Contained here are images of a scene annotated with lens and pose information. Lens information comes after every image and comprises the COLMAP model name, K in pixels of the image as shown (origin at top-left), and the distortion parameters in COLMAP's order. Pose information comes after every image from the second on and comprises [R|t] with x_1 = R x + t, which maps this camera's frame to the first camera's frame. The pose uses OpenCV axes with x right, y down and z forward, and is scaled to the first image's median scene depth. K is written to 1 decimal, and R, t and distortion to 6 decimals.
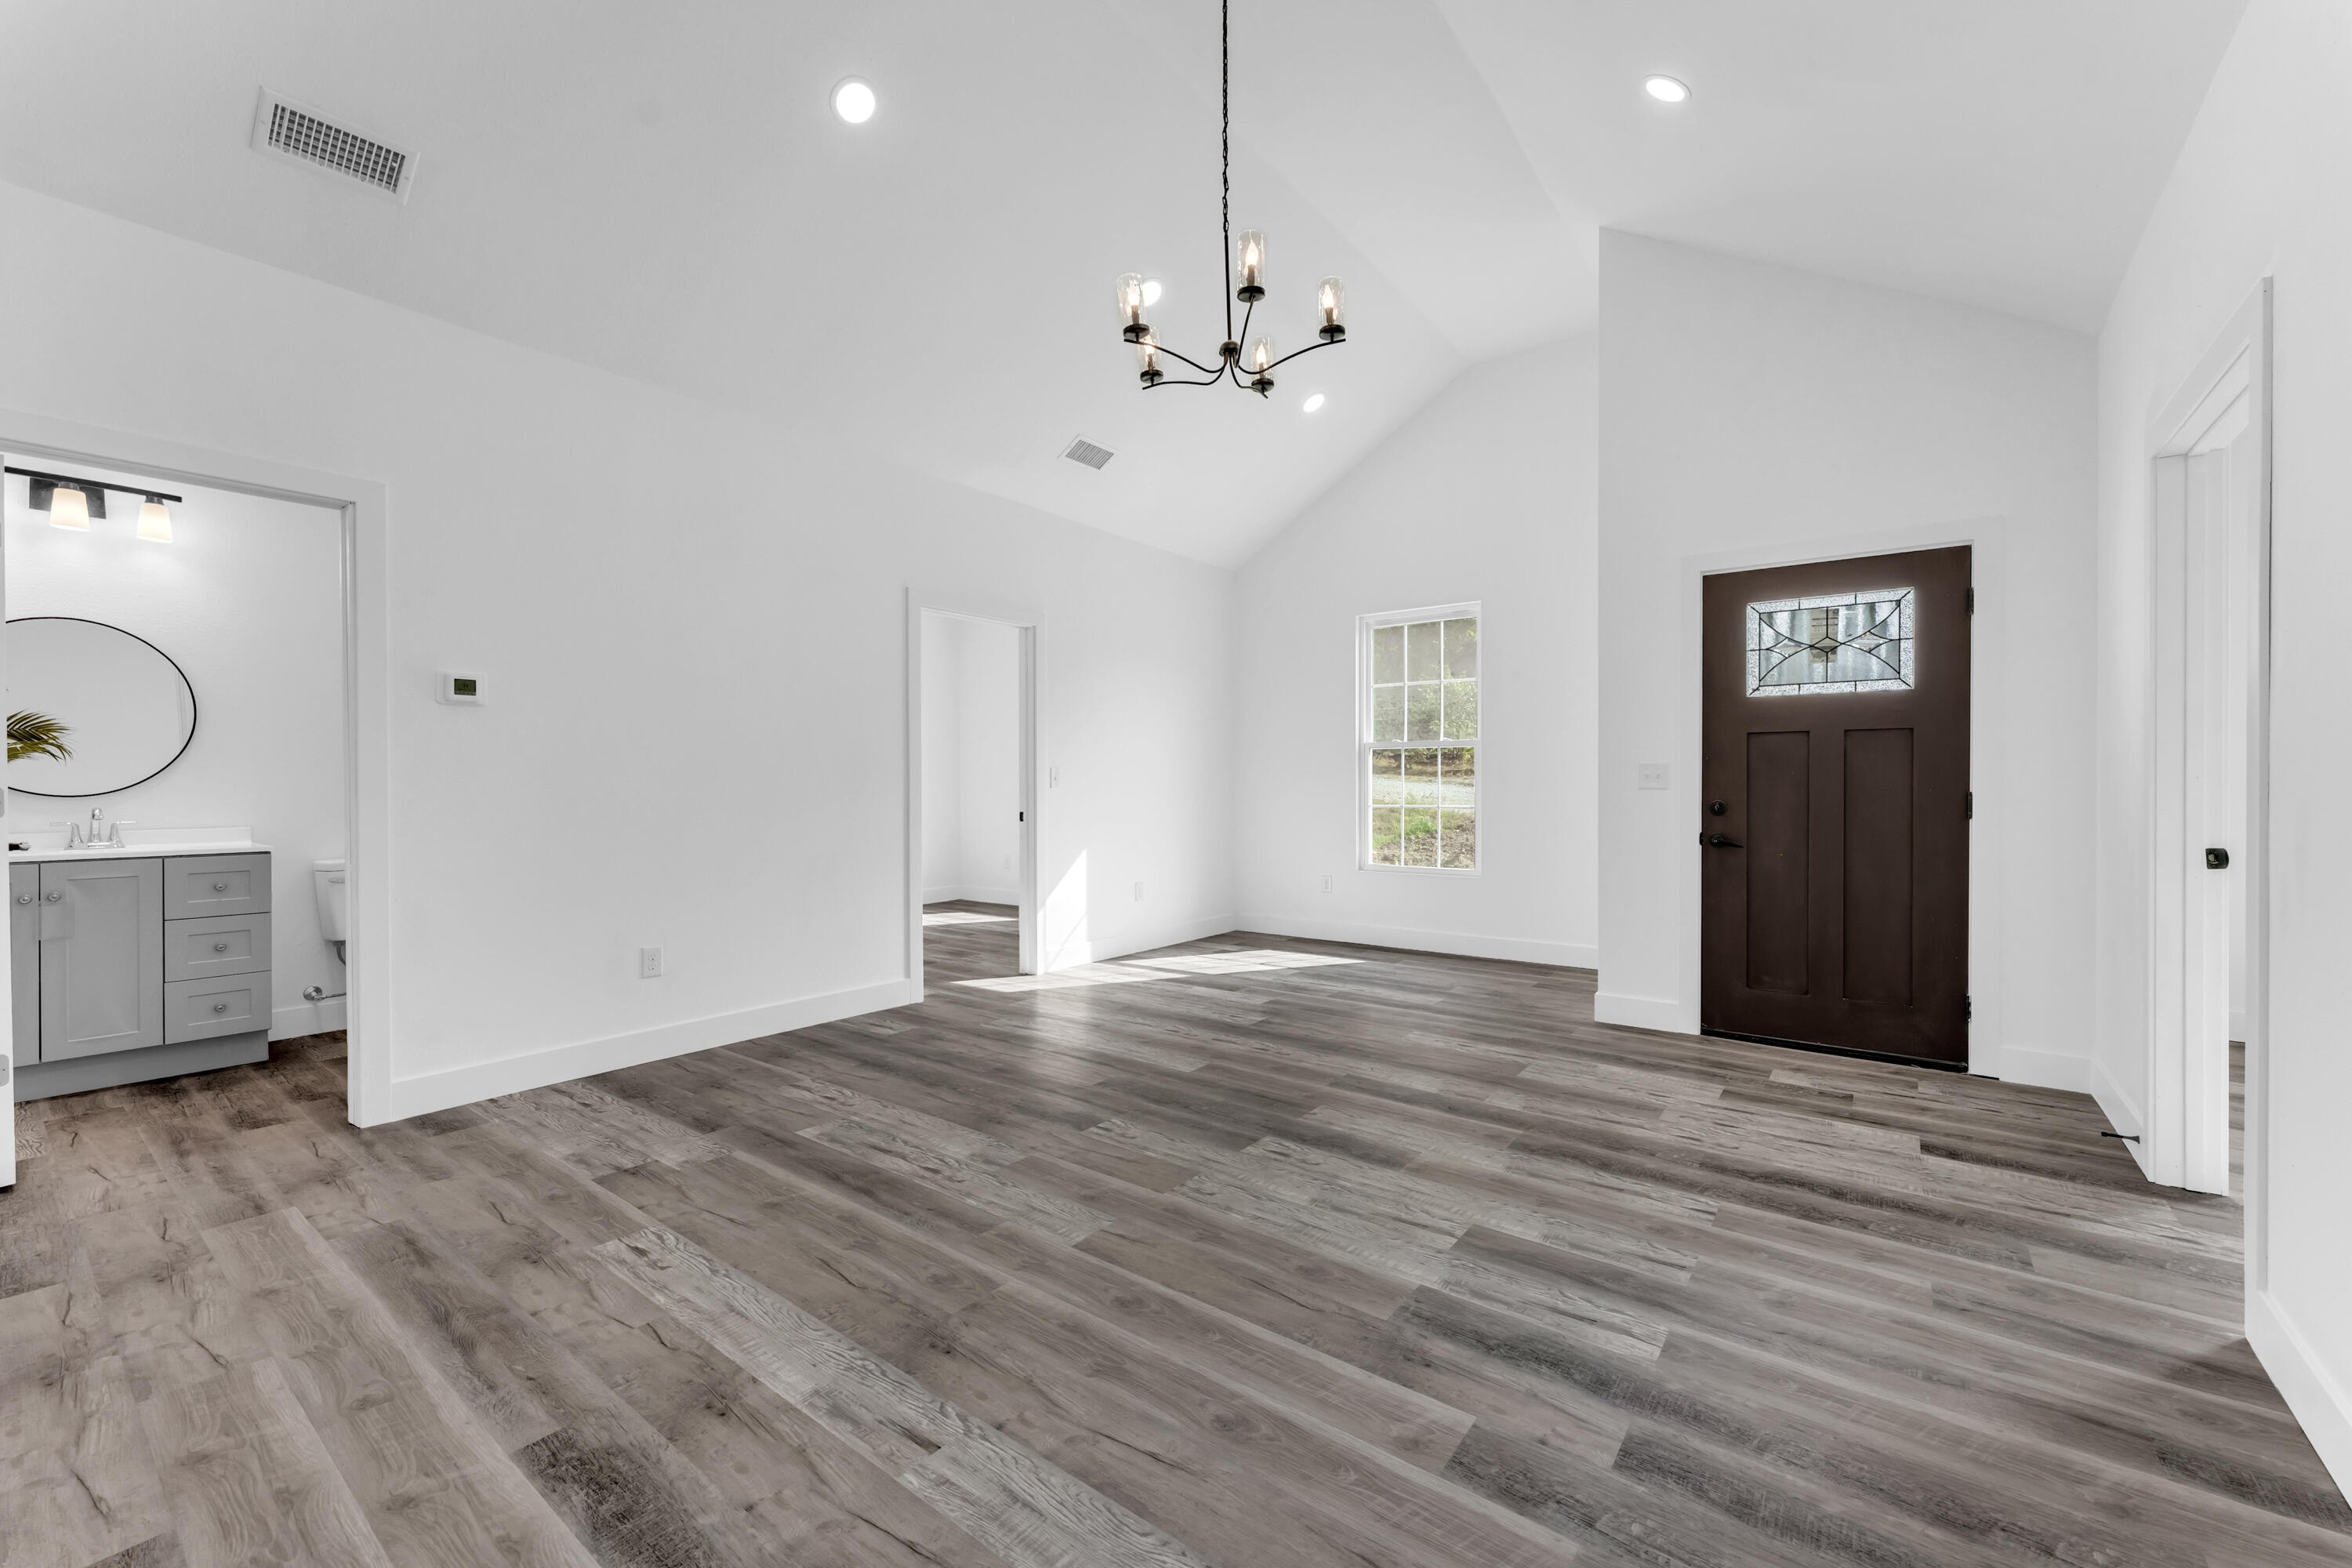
lens RADIAL K [[944.2, 0, 1171.9], [0, 944.2, 787.7], [0, 0, 1]] dist [-0.001571, 0.000052]
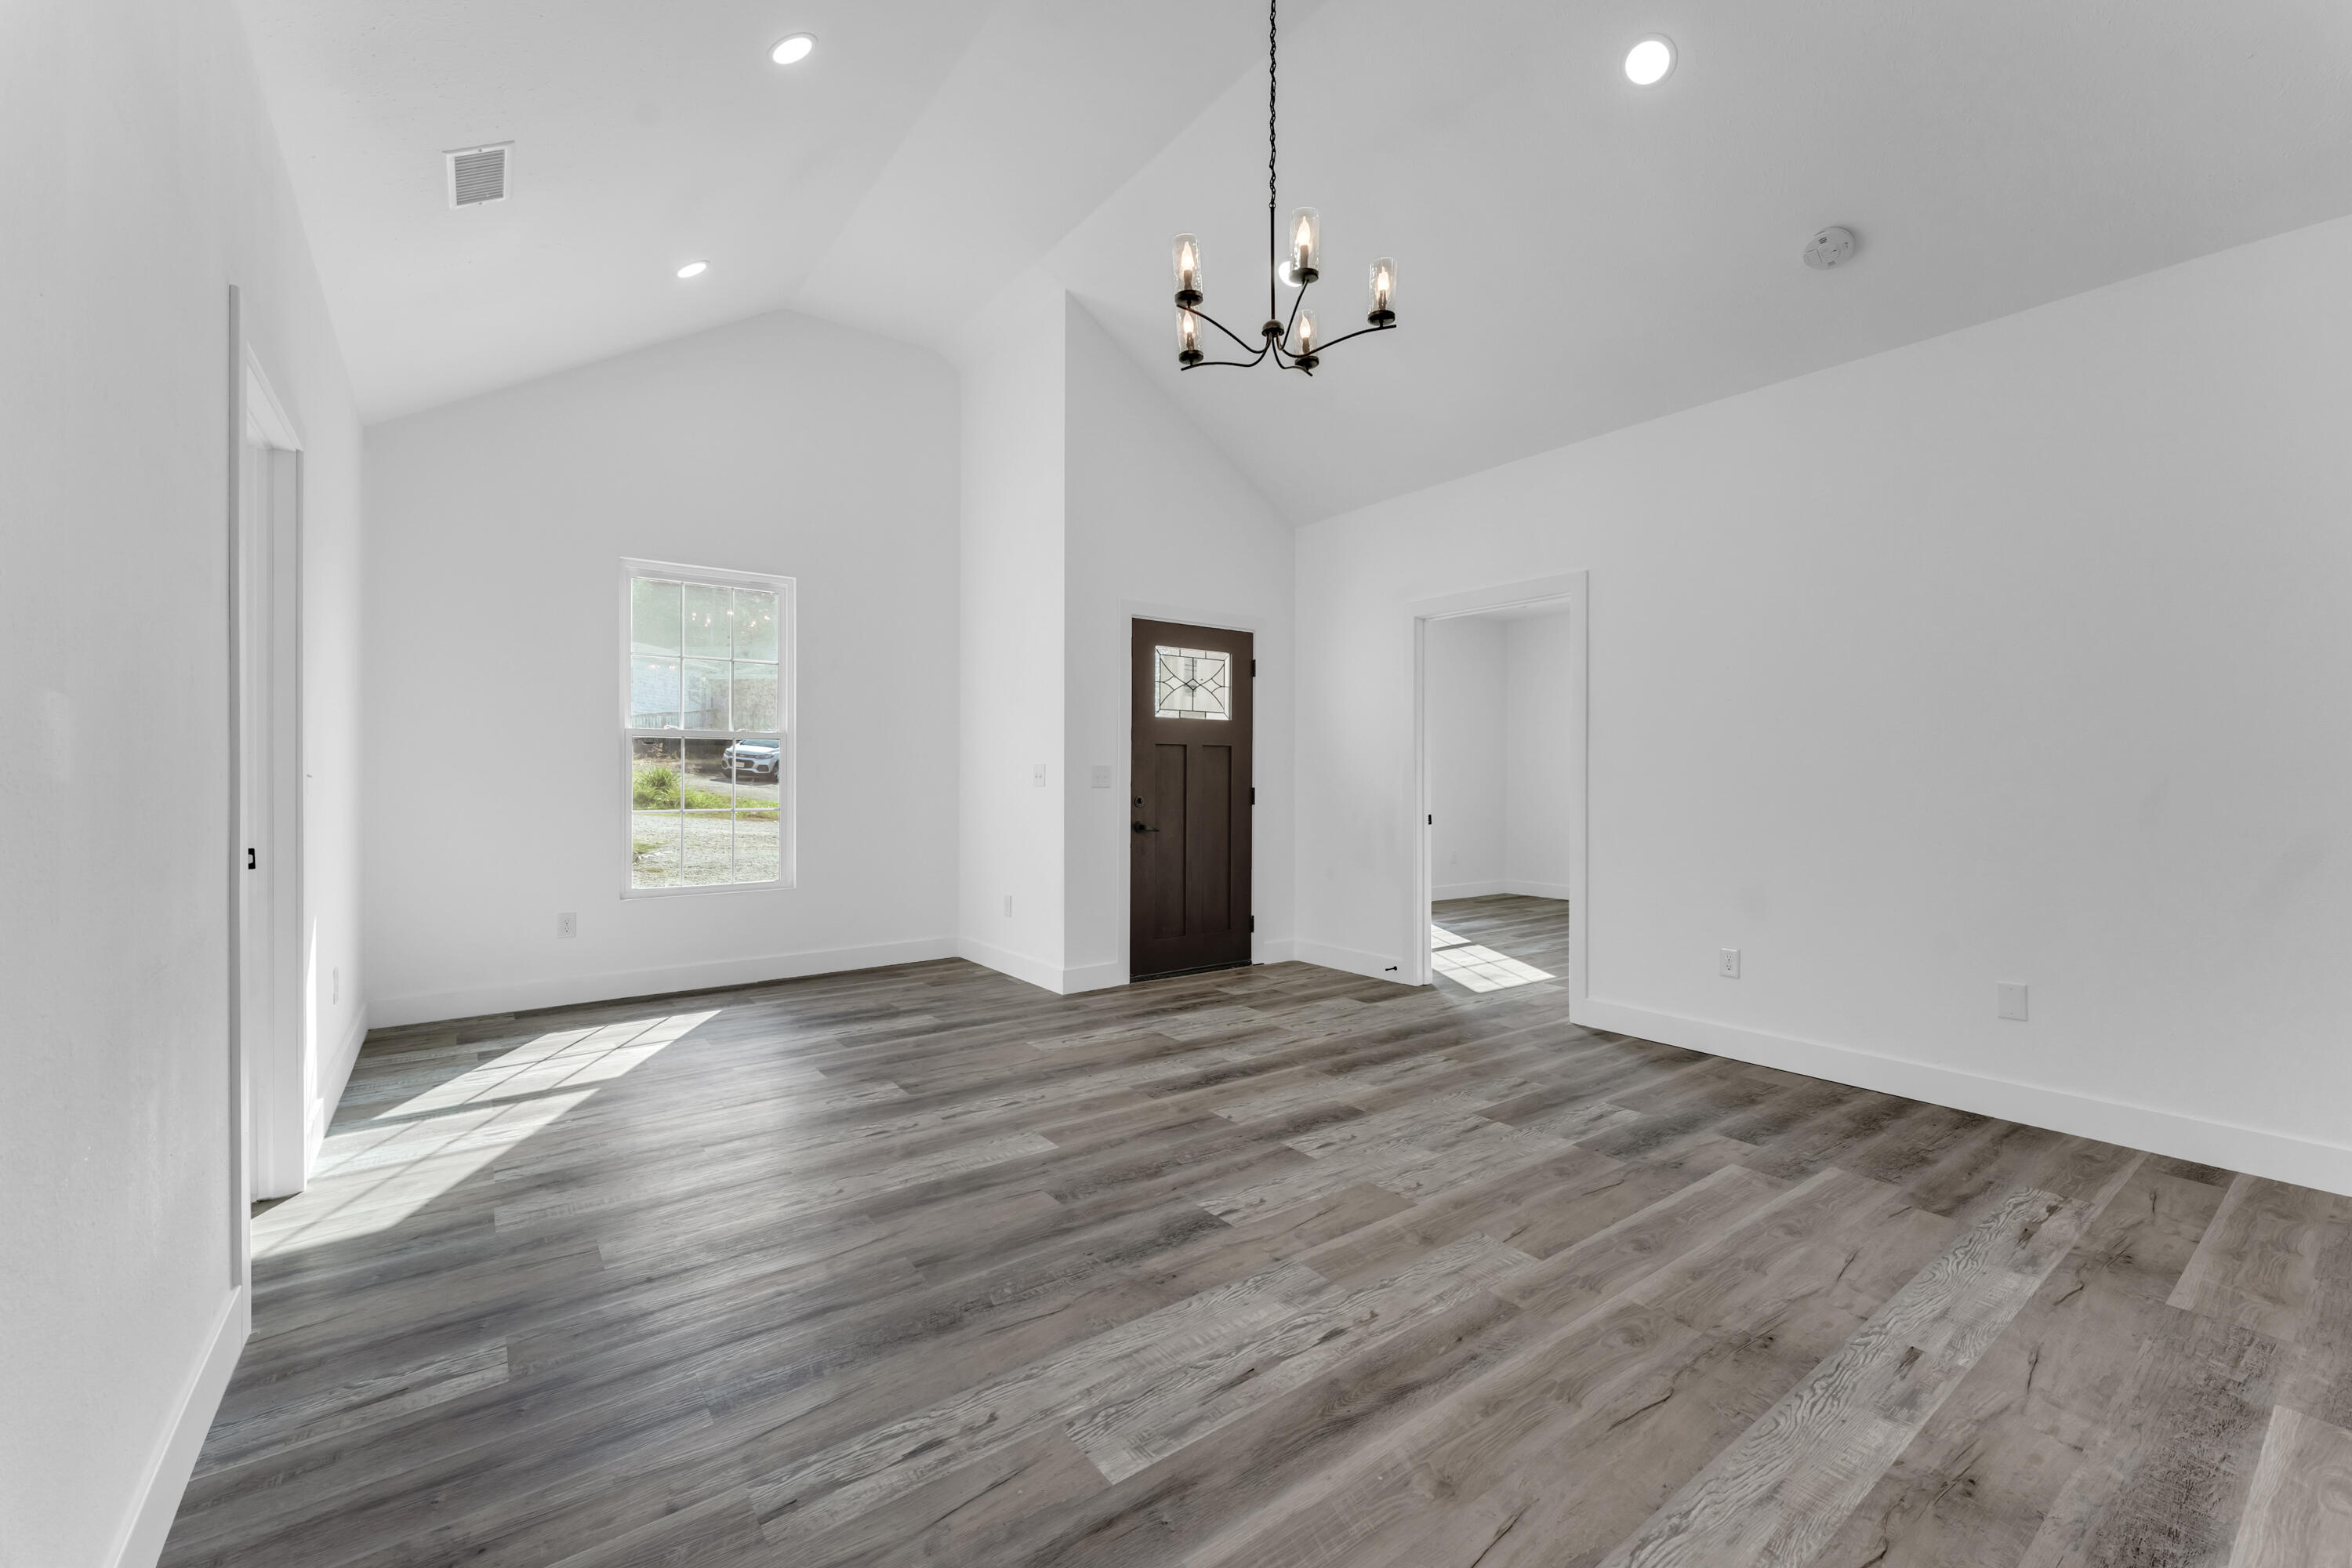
lens RADIAL K [[944.2, 0, 1171.9], [0, 944.2, 787.7], [0, 0, 1]] dist [-0.001571, 0.000052]
pose [[0.280980, -0.009182, 0.959670, -0.955437], [0.004810, 0.999955, 0.008159, -0.012211], [-0.959702, 0.002324, 0.281011, 0.907085]]
